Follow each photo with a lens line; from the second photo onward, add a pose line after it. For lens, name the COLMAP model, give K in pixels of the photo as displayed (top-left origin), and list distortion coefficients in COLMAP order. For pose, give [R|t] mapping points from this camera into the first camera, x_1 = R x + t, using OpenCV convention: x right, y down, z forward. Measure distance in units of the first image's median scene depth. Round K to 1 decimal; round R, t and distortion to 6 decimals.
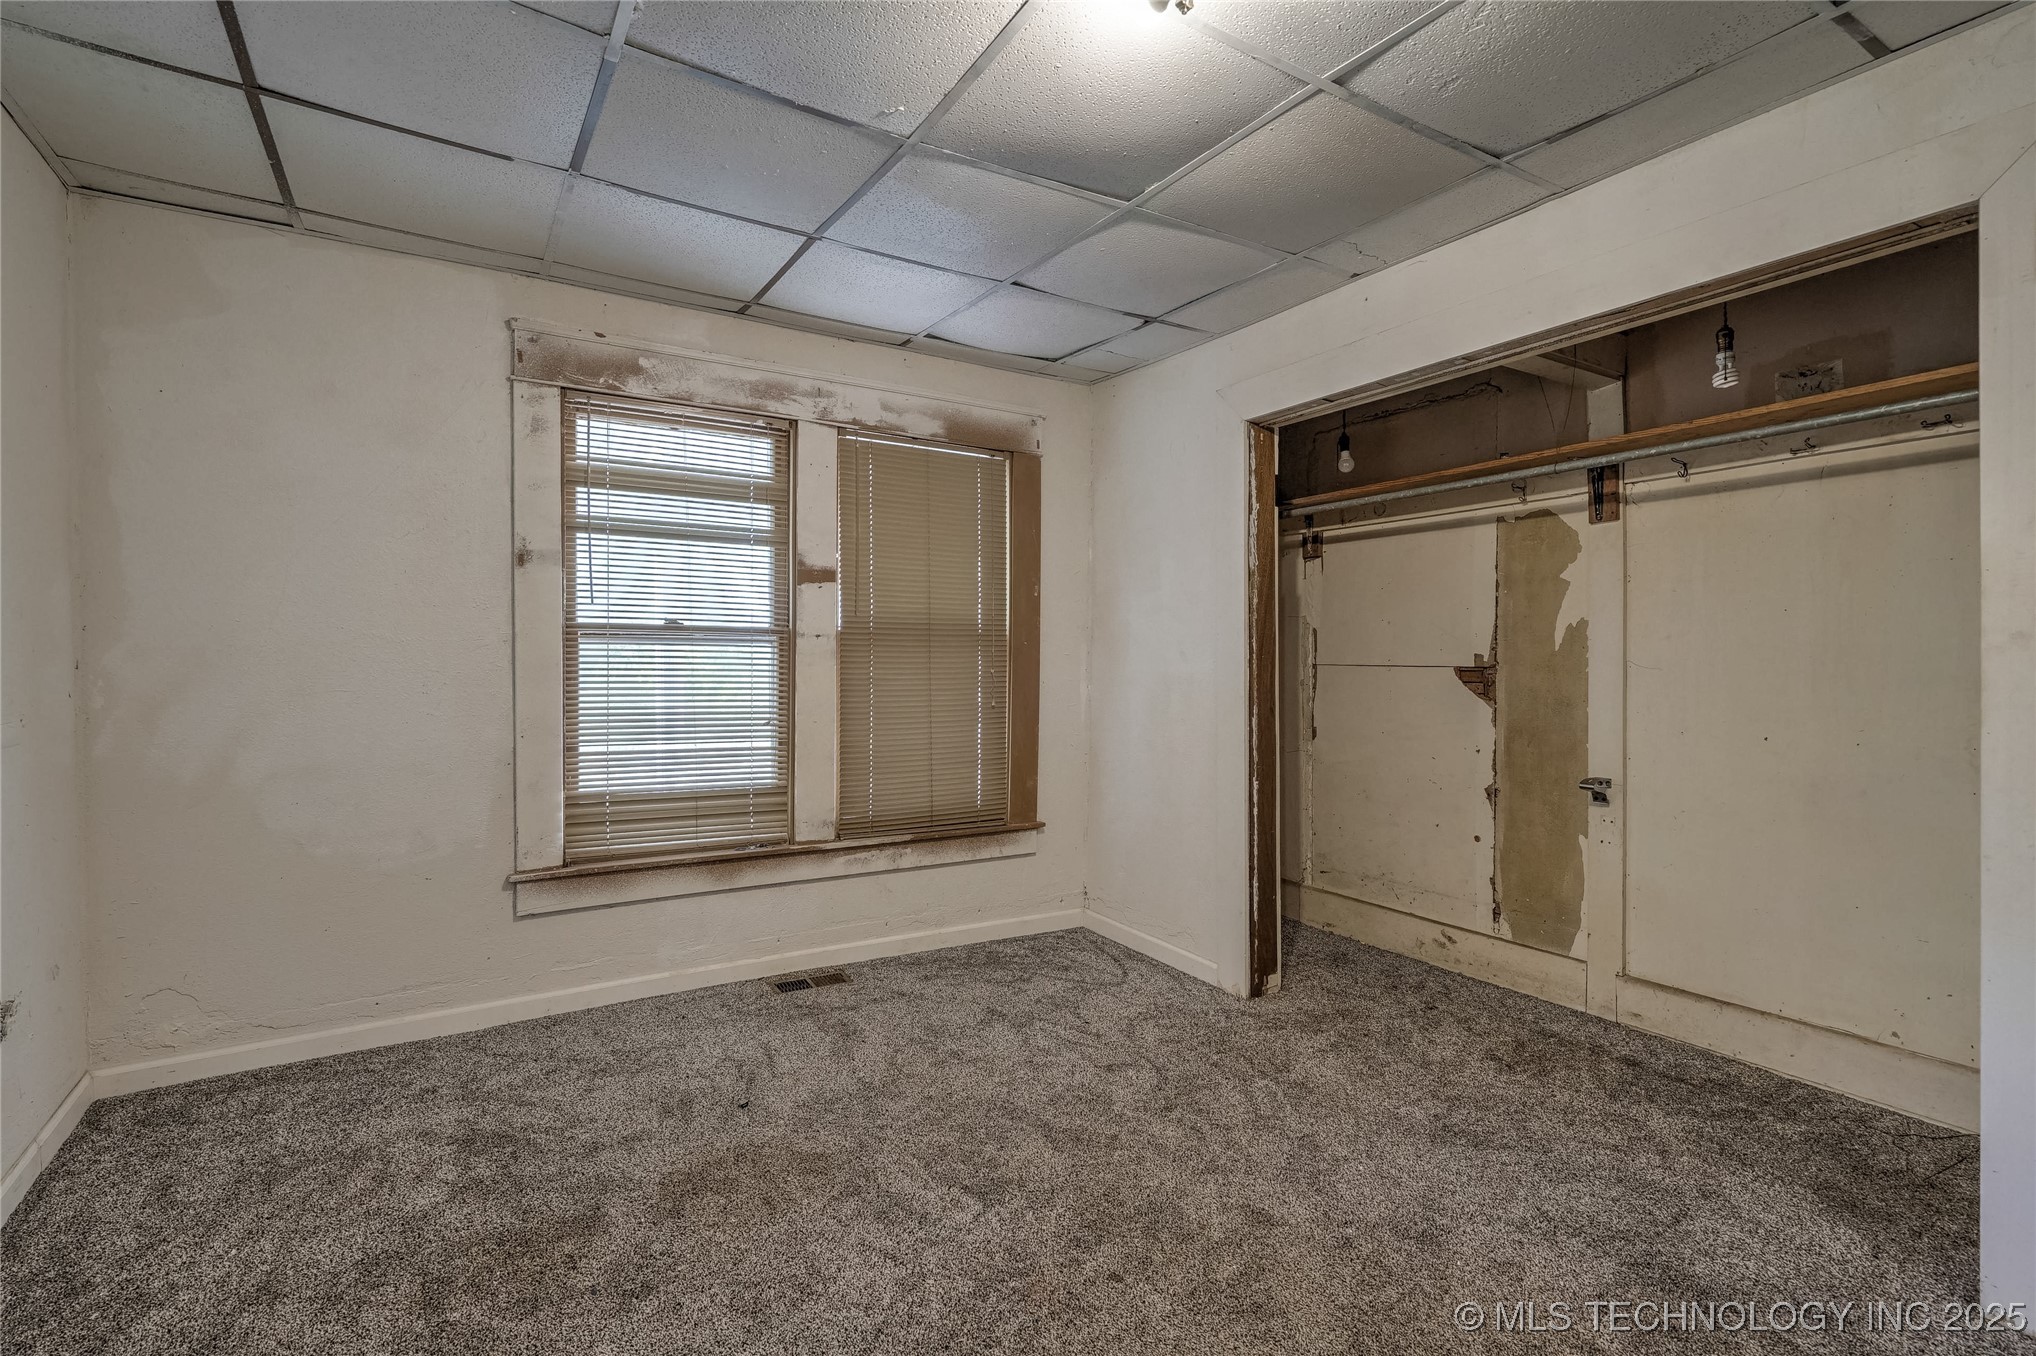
lens RADIAL K [[963.1, 0, 1019.1], [0, 963.1, 653.3], [0, 0, 1]] dist [-0.001364, 0.000245]
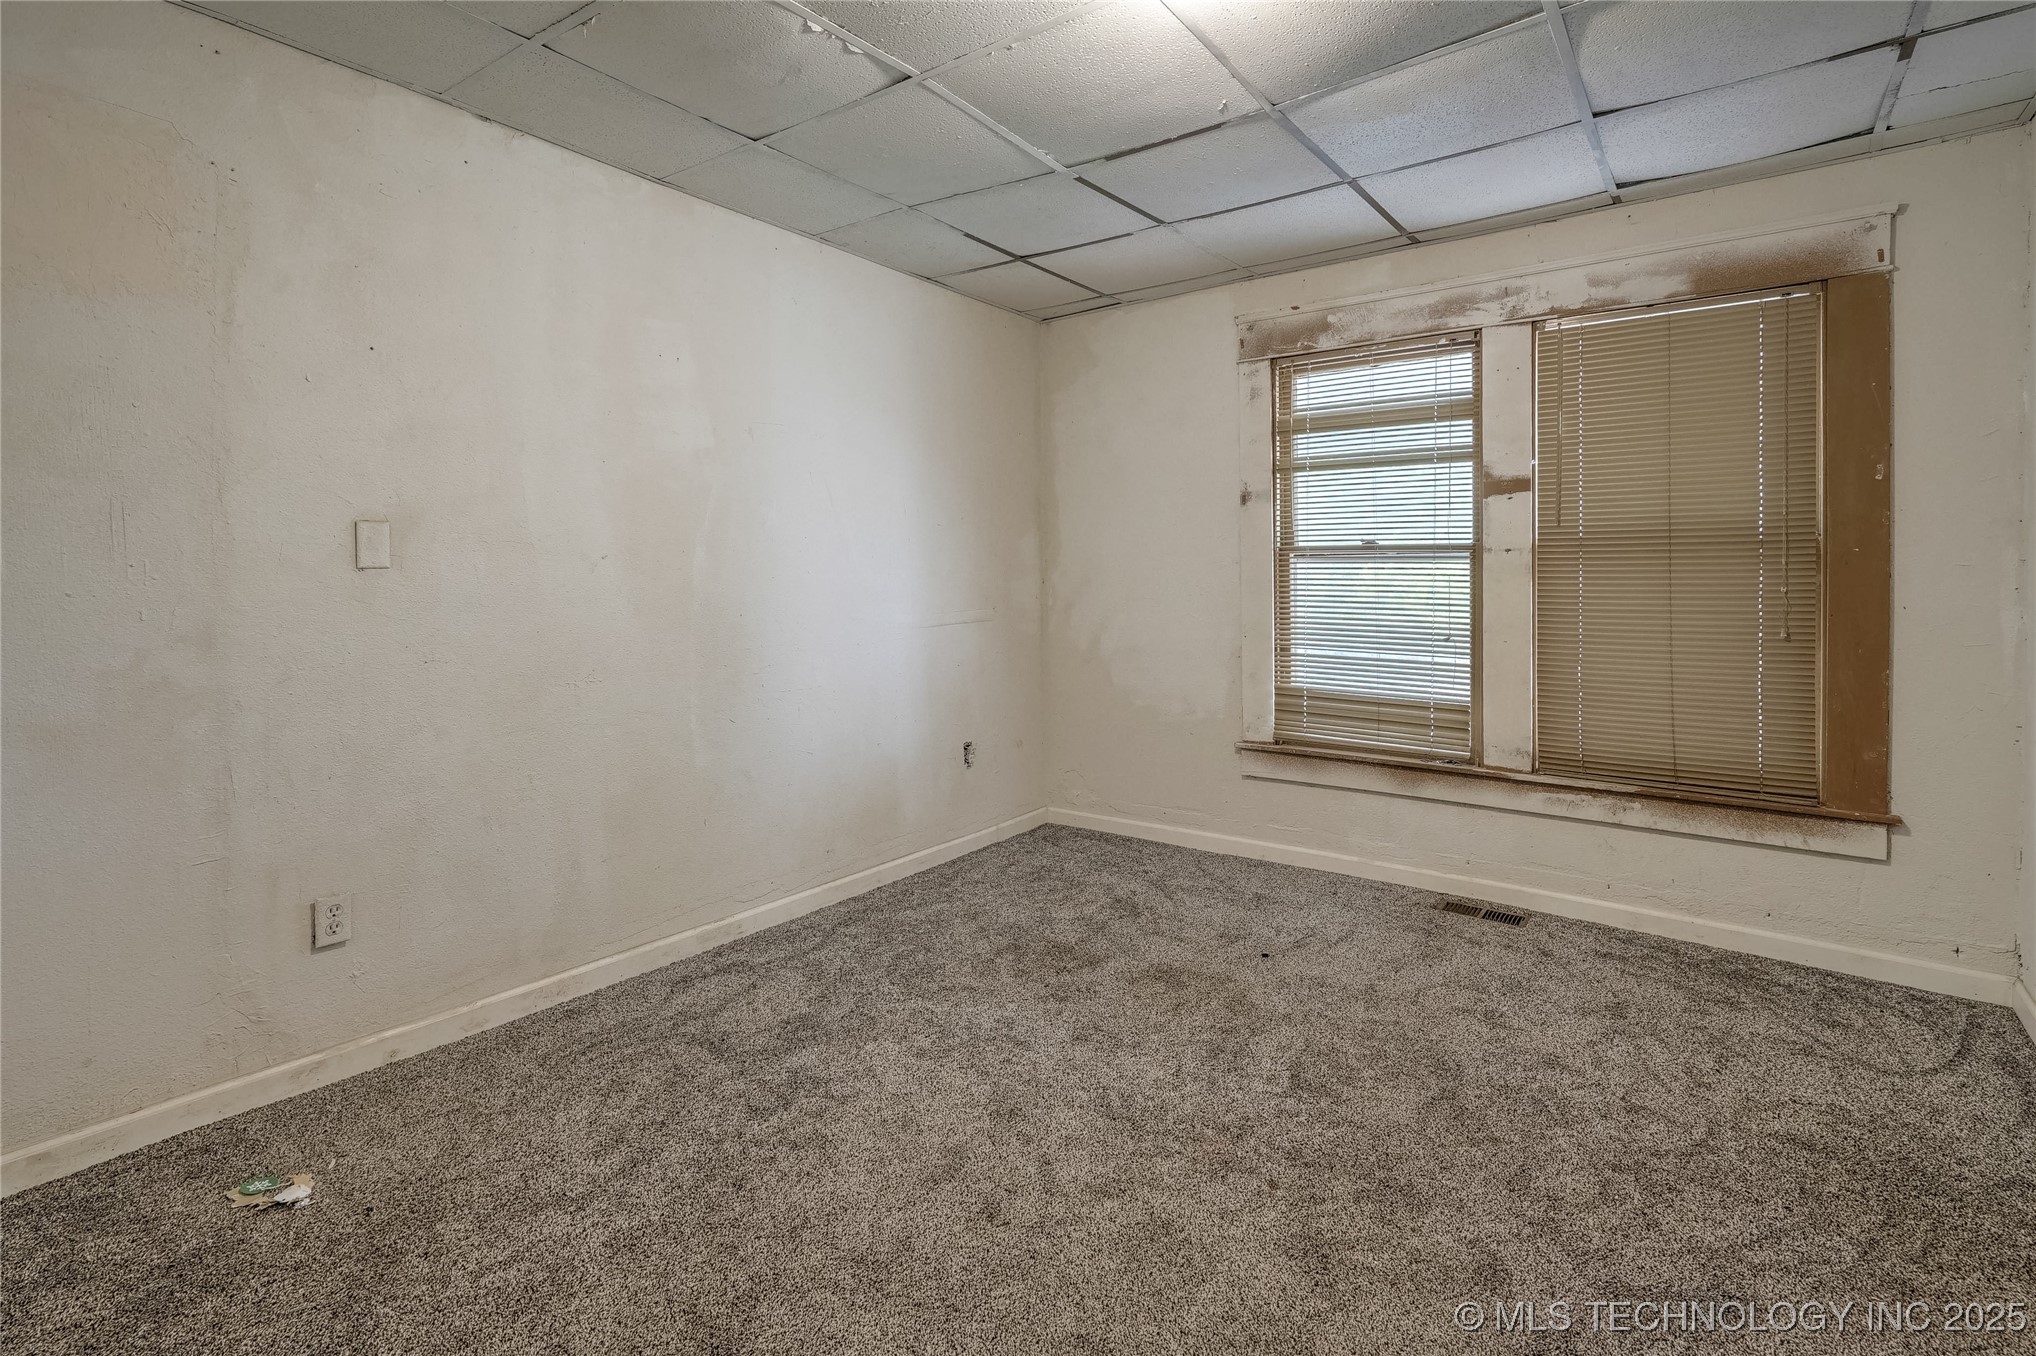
lens RADIAL K [[1030.1, 0, 1013.8], [0, 1030.1, 550.6], [0, 0, 1]] dist [0.003311, 0.001031]
pose [[0.320846, -0.029790, -0.946663, 0.612357], [0.008623, 0.999556, -0.028532, 0.007152], [0.947092, 0.000992, 0.320960, 0.229079]]
